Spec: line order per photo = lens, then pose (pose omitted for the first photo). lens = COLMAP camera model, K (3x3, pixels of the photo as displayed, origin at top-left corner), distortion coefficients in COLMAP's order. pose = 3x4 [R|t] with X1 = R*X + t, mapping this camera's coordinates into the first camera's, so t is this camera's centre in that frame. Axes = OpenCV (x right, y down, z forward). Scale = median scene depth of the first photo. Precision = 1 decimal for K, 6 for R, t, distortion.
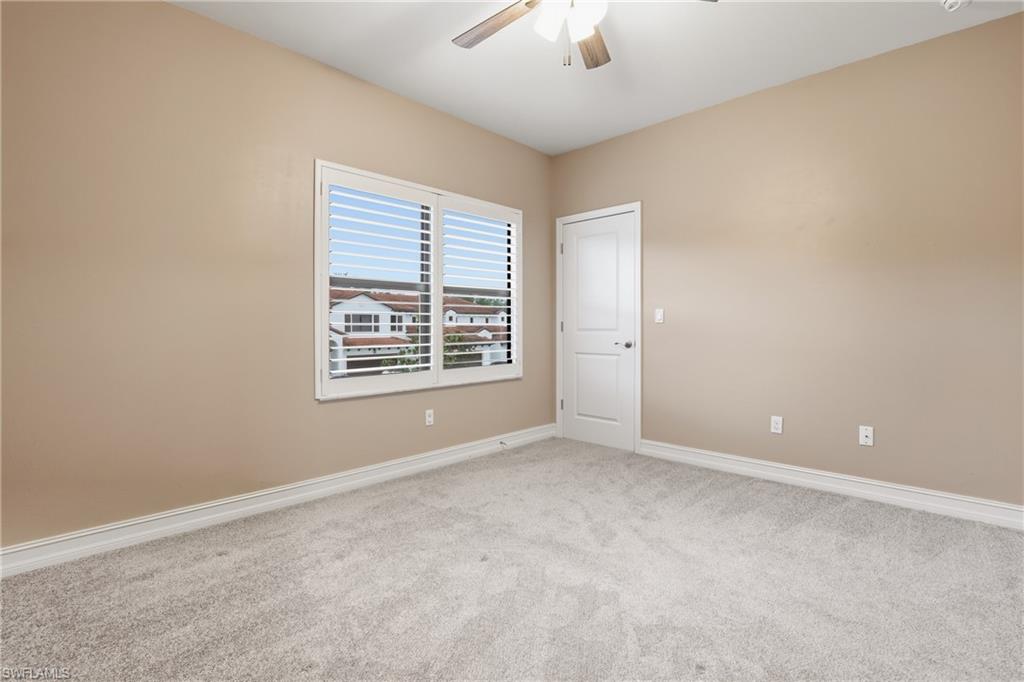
lens RADIAL K [[471.8, 0, 516.4], [0, 471.8, 331.5], [0, 0, 1]] dist [-0.023770, 0.000811]
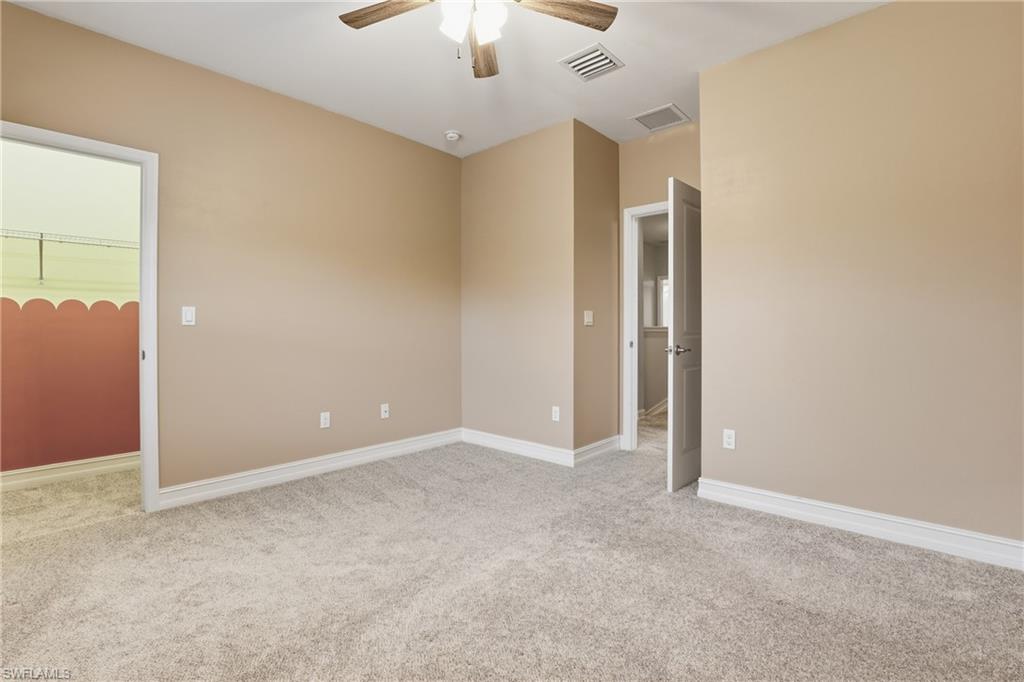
lens RADIAL K [[471.8, 0, 516.4], [0, 471.8, 331.5], [0, 0, 1]] dist [-0.023770, 0.000811]
pose [[-0.033541, -0.004656, 0.999426, -0.600949], [0.013188, 0.999900, 0.005101, -0.007354], [-0.999350, 0.013352, -0.033477, 0.646875]]
